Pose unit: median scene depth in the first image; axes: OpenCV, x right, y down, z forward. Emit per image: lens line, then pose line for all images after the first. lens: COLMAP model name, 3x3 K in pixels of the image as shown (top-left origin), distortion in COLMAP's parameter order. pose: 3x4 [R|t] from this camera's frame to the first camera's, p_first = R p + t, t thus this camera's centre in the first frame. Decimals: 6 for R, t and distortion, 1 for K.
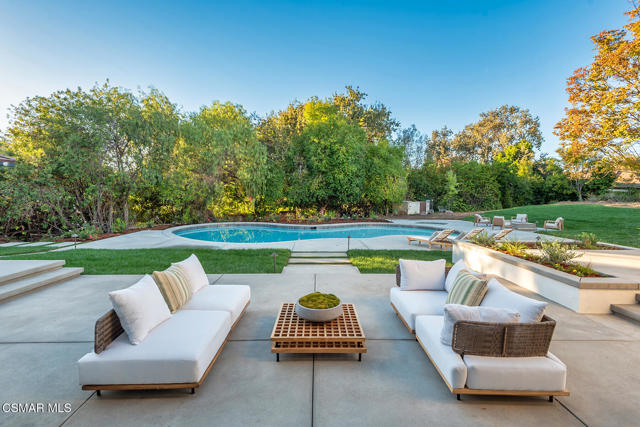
lens RADIAL K [[291.0, 0, 321.1], [0, 291.0, 218.7], [0, 0, 1]] dist [0.013894, -0.002694]
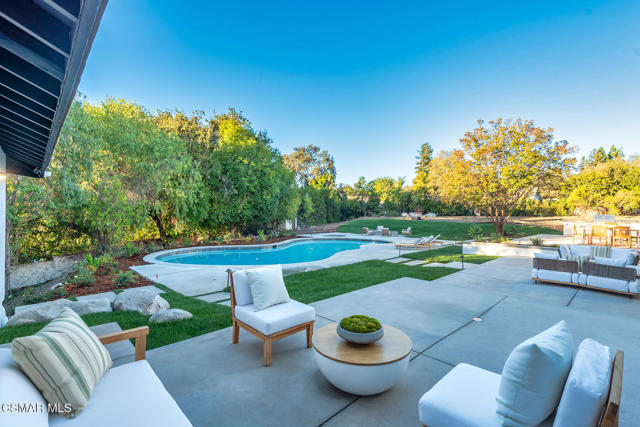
lens RADIAL K [[291.0, 0, 317.6], [0, 291.0, 211.6], [0, 0, 1]] dist [0.013894, -0.002694]
pose [[0.740563, -0.005074, 0.671968, -0.414021], [0.061471, 0.996290, -0.060222, -0.015080], [-0.669170, 0.085905, 0.738128, 0.081153]]
